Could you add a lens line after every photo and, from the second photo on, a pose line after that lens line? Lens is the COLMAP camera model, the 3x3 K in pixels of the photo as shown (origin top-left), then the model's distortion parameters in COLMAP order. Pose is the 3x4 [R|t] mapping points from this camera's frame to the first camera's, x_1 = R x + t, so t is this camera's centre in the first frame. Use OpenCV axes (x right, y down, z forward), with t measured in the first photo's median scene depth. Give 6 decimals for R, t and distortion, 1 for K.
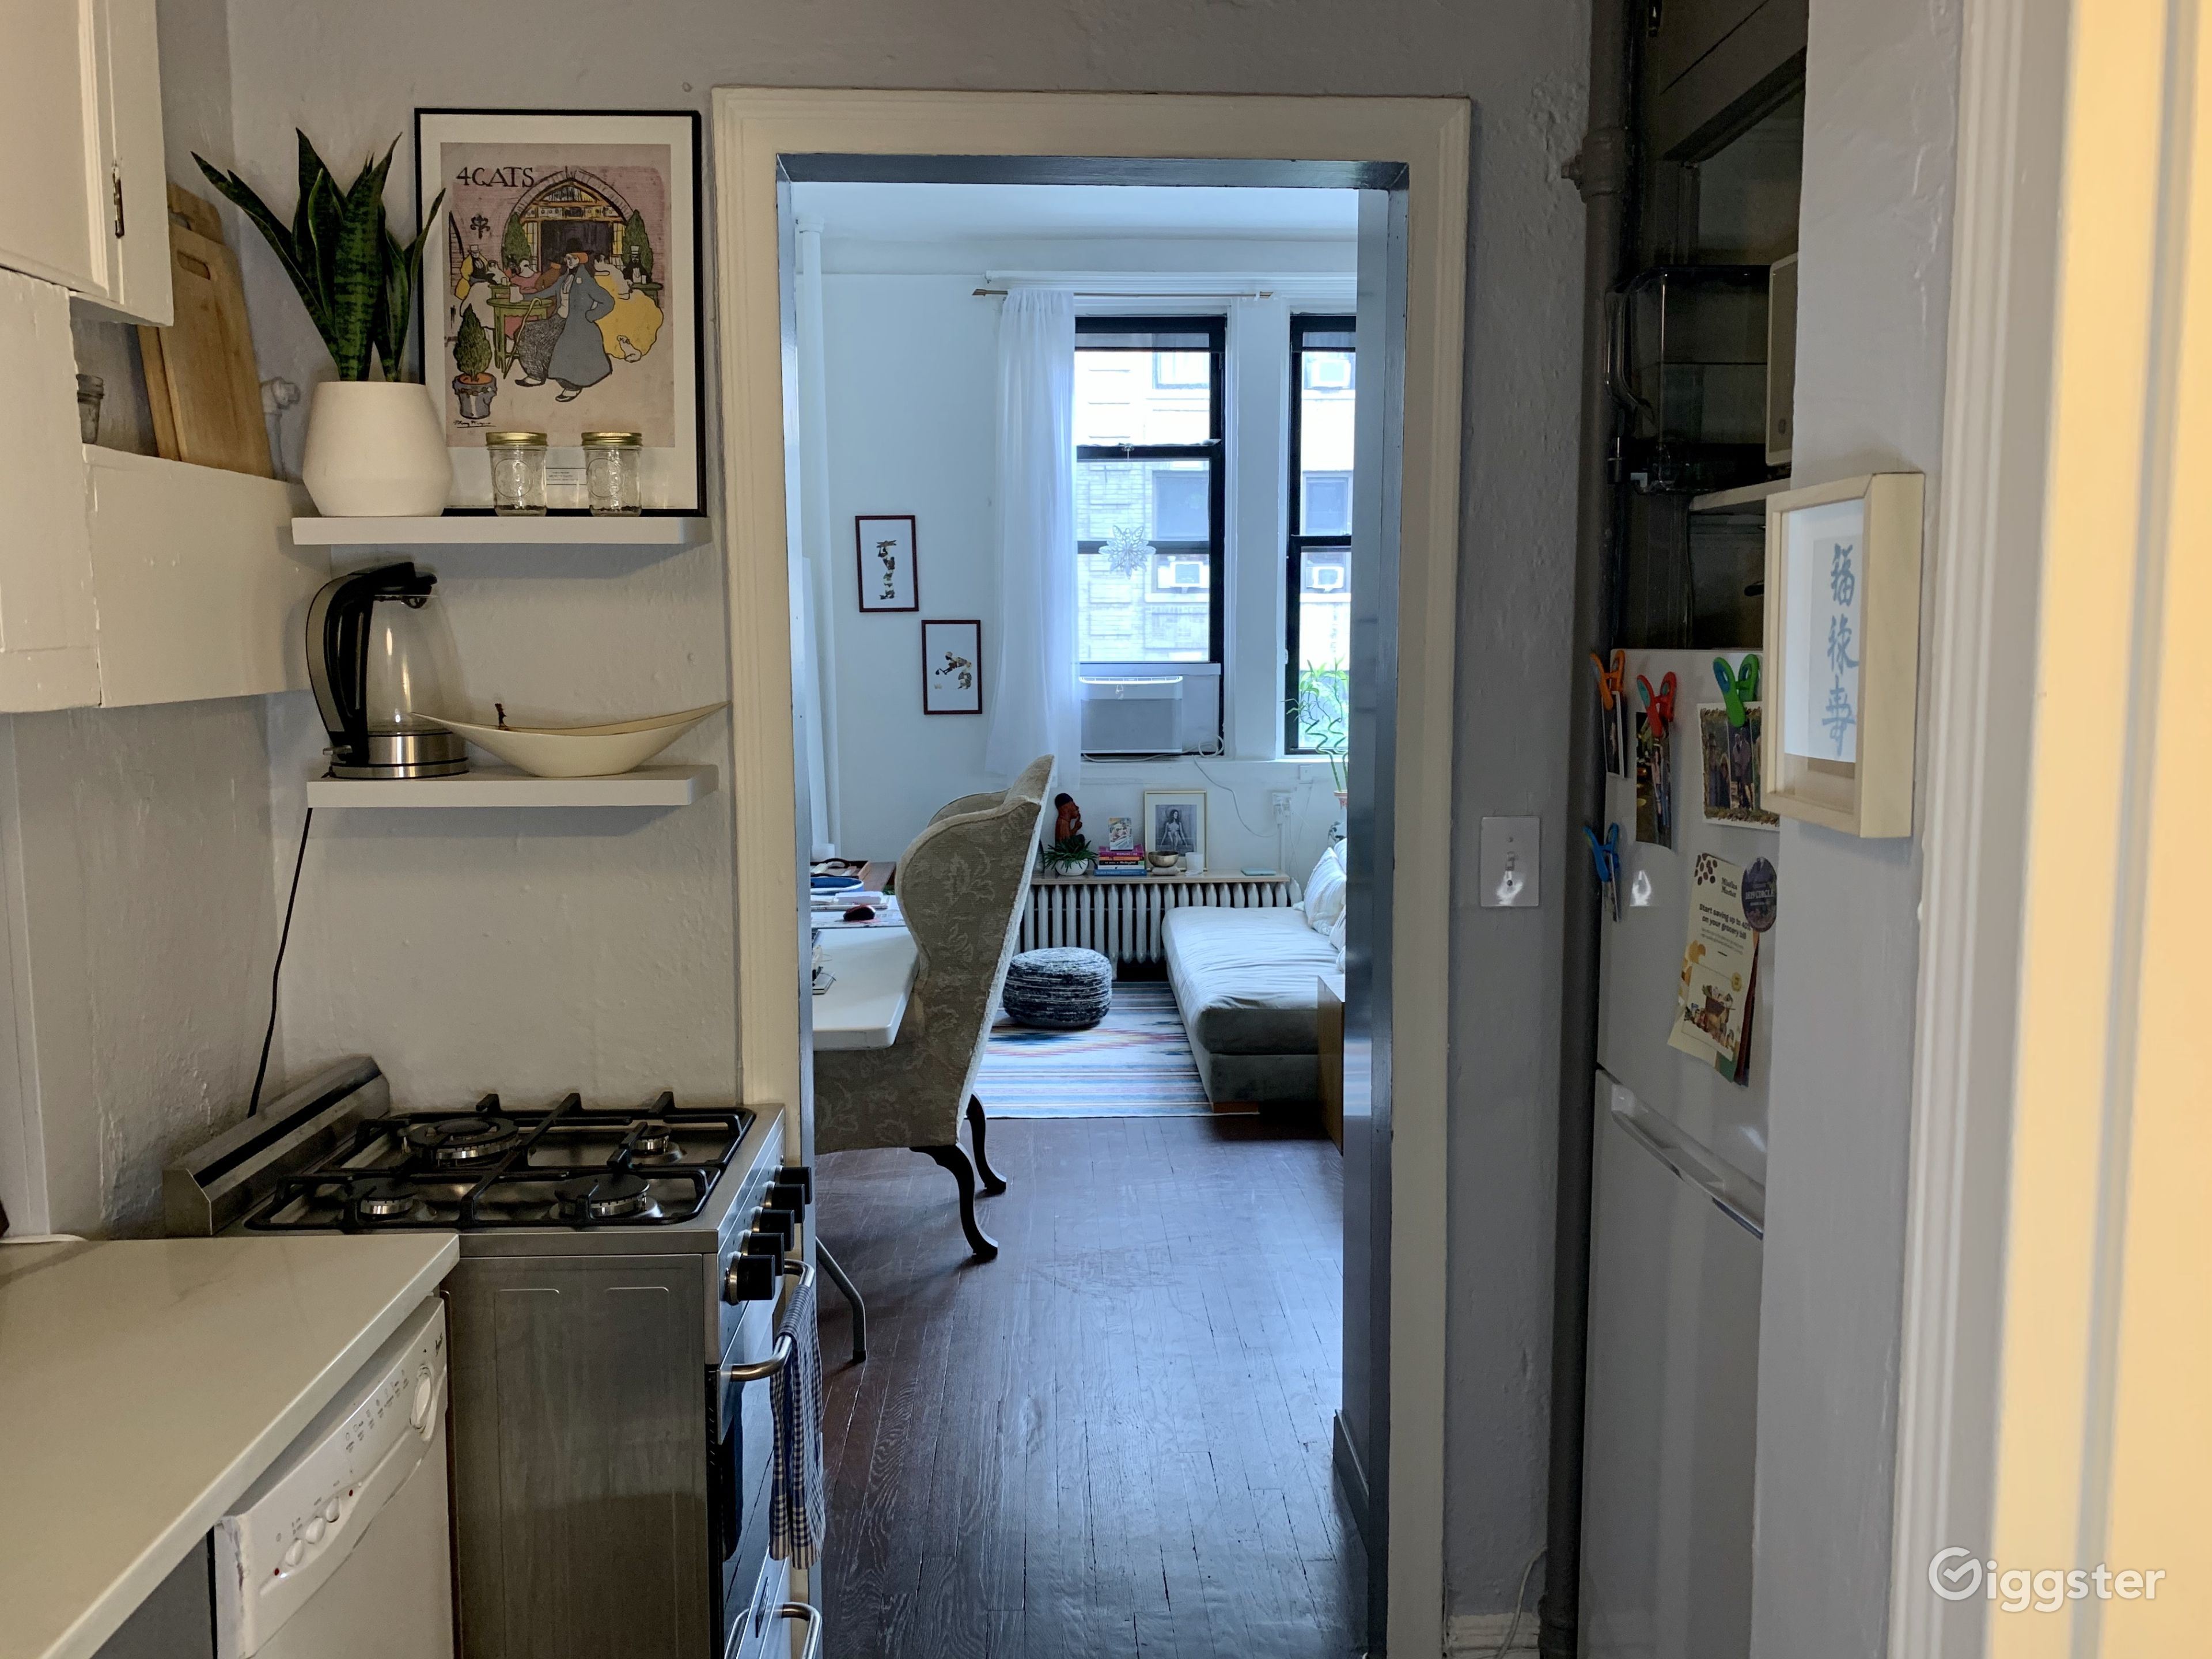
lens RADIAL K [[1696.2, 0, 1107.2], [0, 1696.2, 831.8], [0, 0, 1]] dist [0.005449, -0.009020]
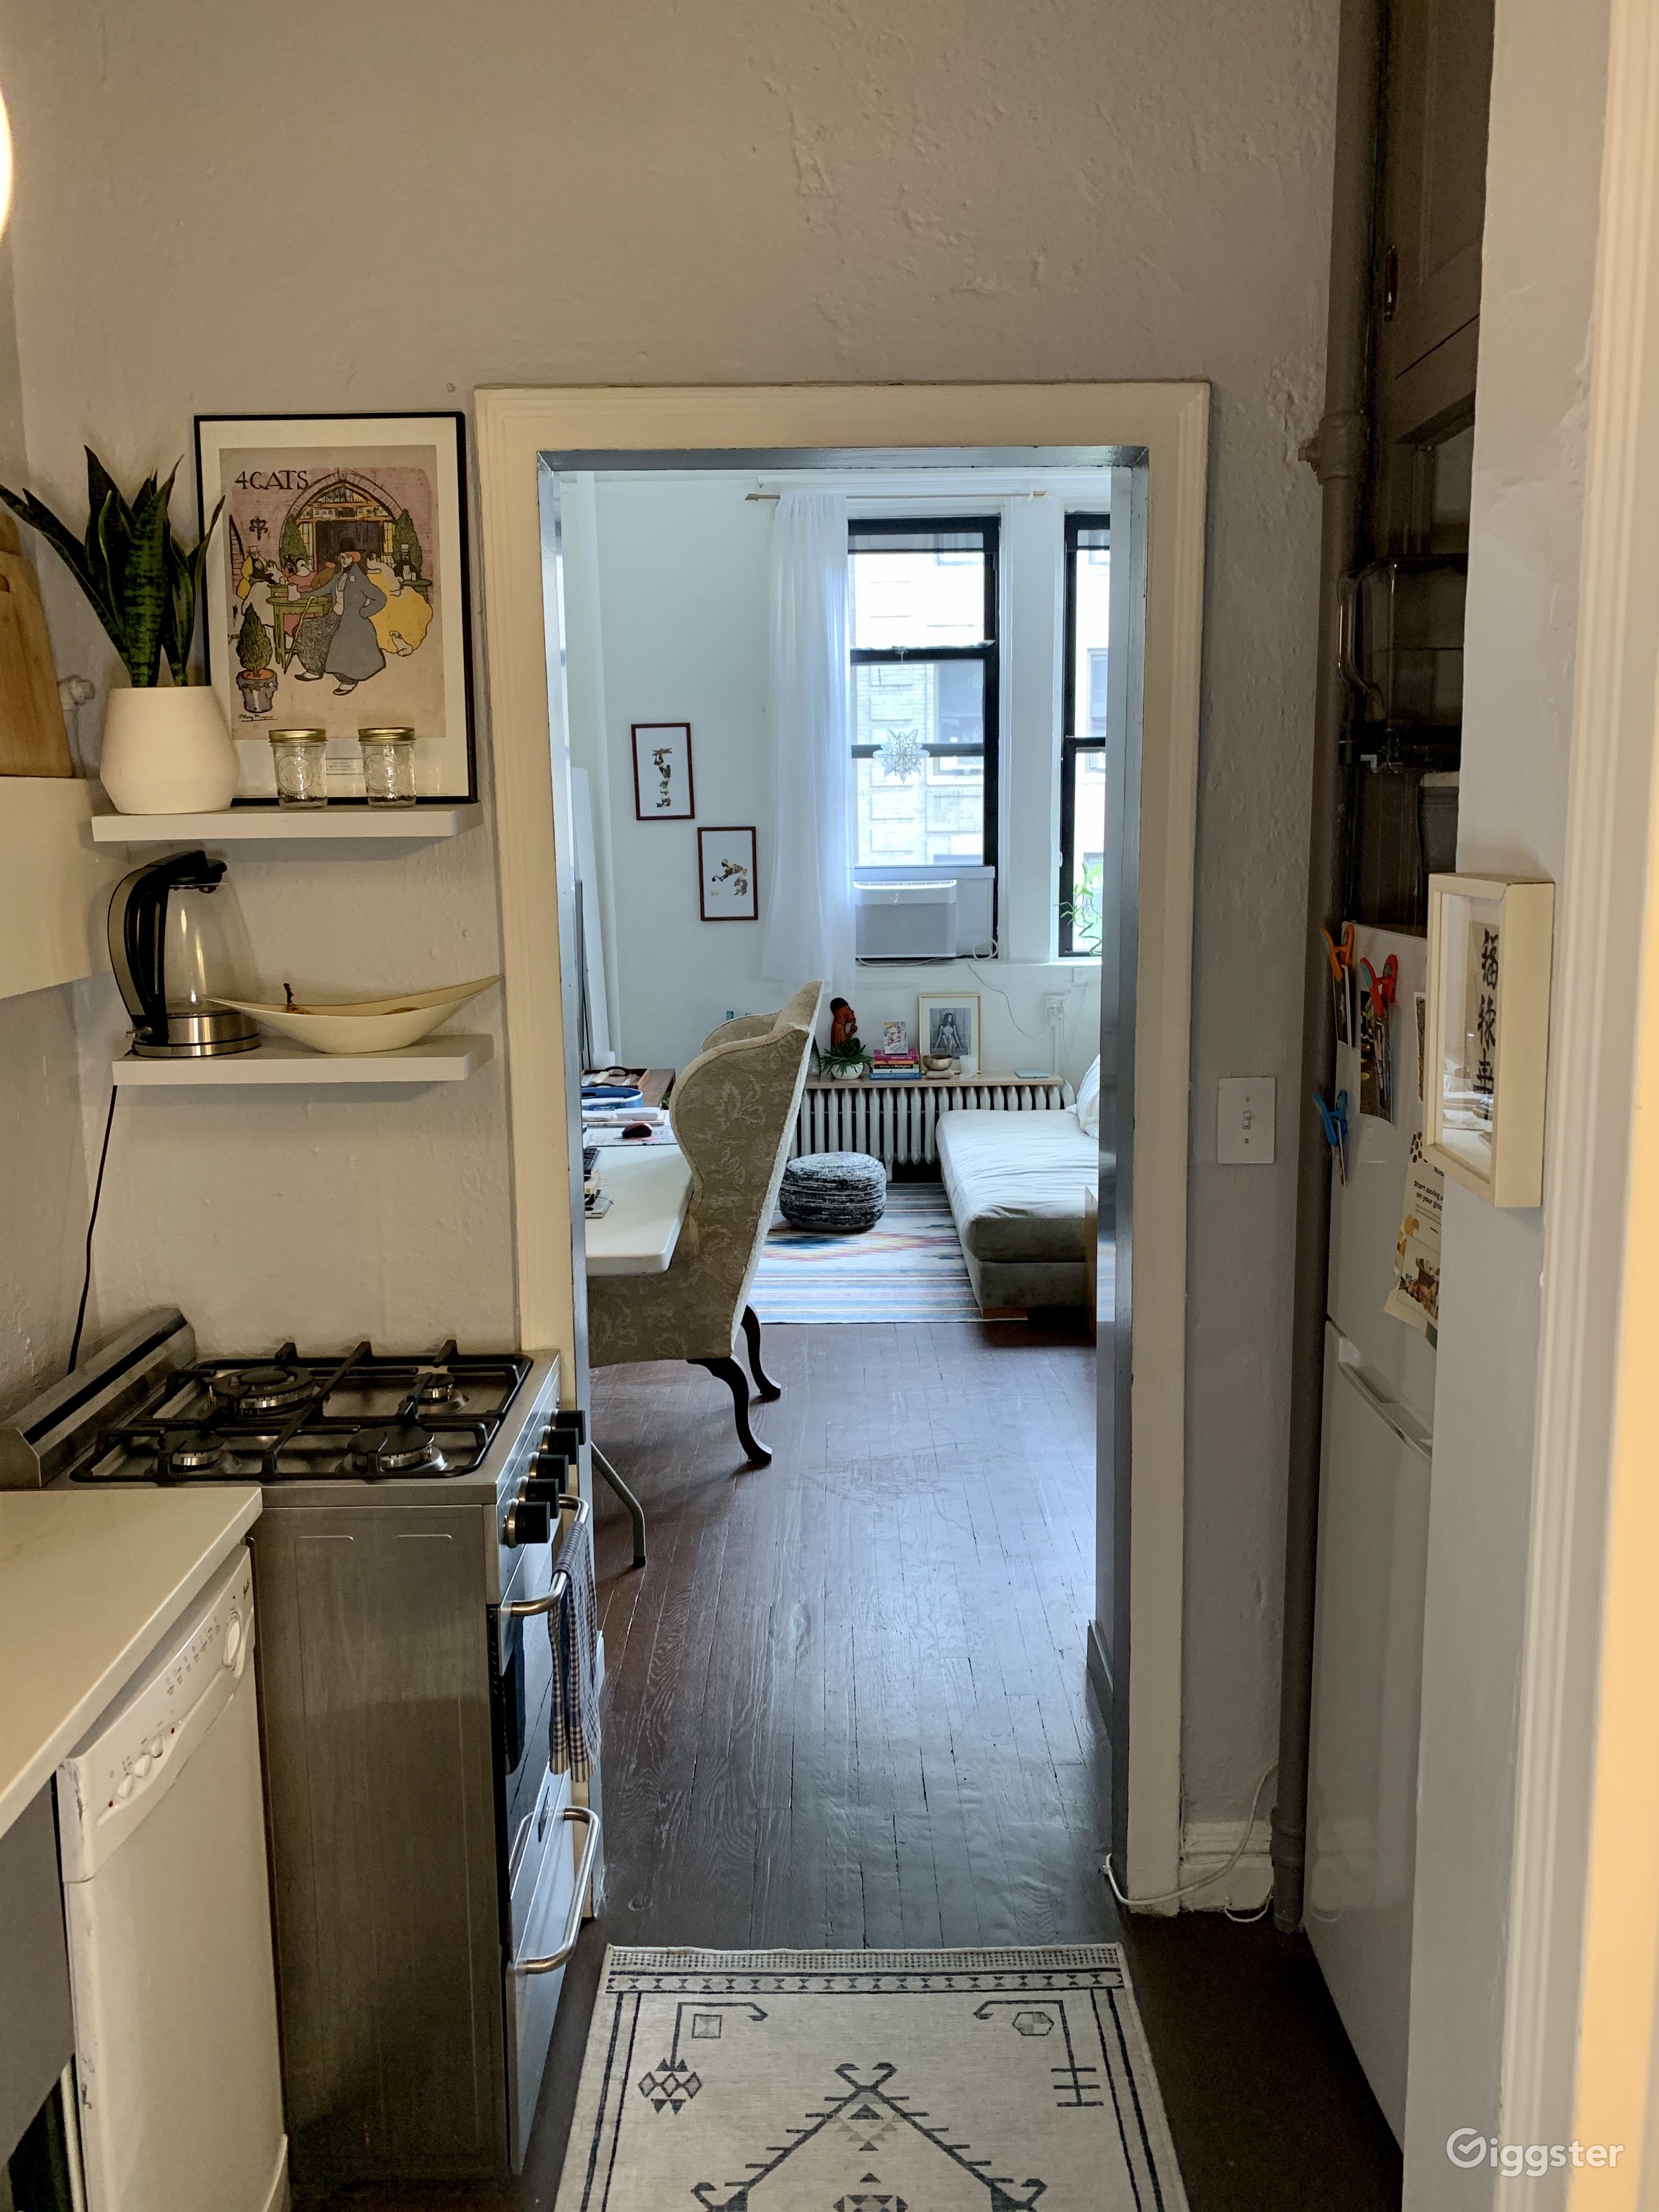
lens RADIAL K [[1696.2, 0, 827.1], [0, 1696.2, 1099.7], [0, 0, 1]] dist [0.005449, -0.009020]
pose [[0.999242, -0.004280, -0.038702, 0.020336], [0.006349, 0.998547, 0.053515, -0.053319], [0.038417, -0.053721, 0.997817, -0.051348]]
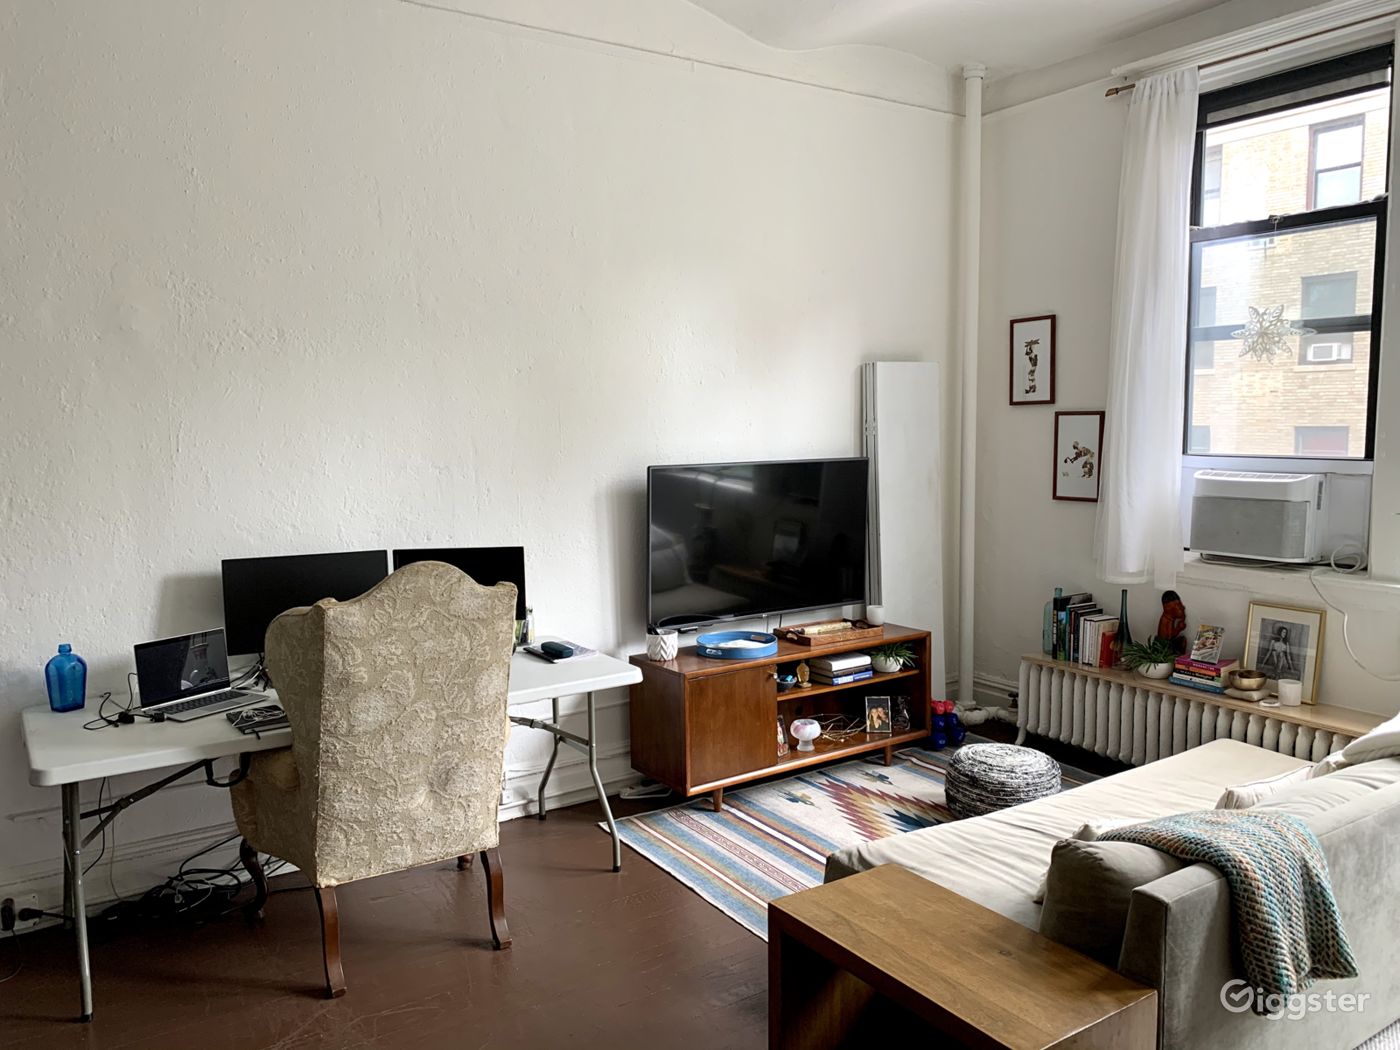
lens RADIAL K [[1073.5, 0, 683.8], [0, 1073.5, 487.0], [0, 0, 1]] dist [0.005449, -0.009020]
pose [[0.495569, 0.058206, -0.866616, 1.203487], [-0.084230, 0.996270, 0.018747, -0.229780], [0.864475, 0.063705, 0.498623, 1.503630]]
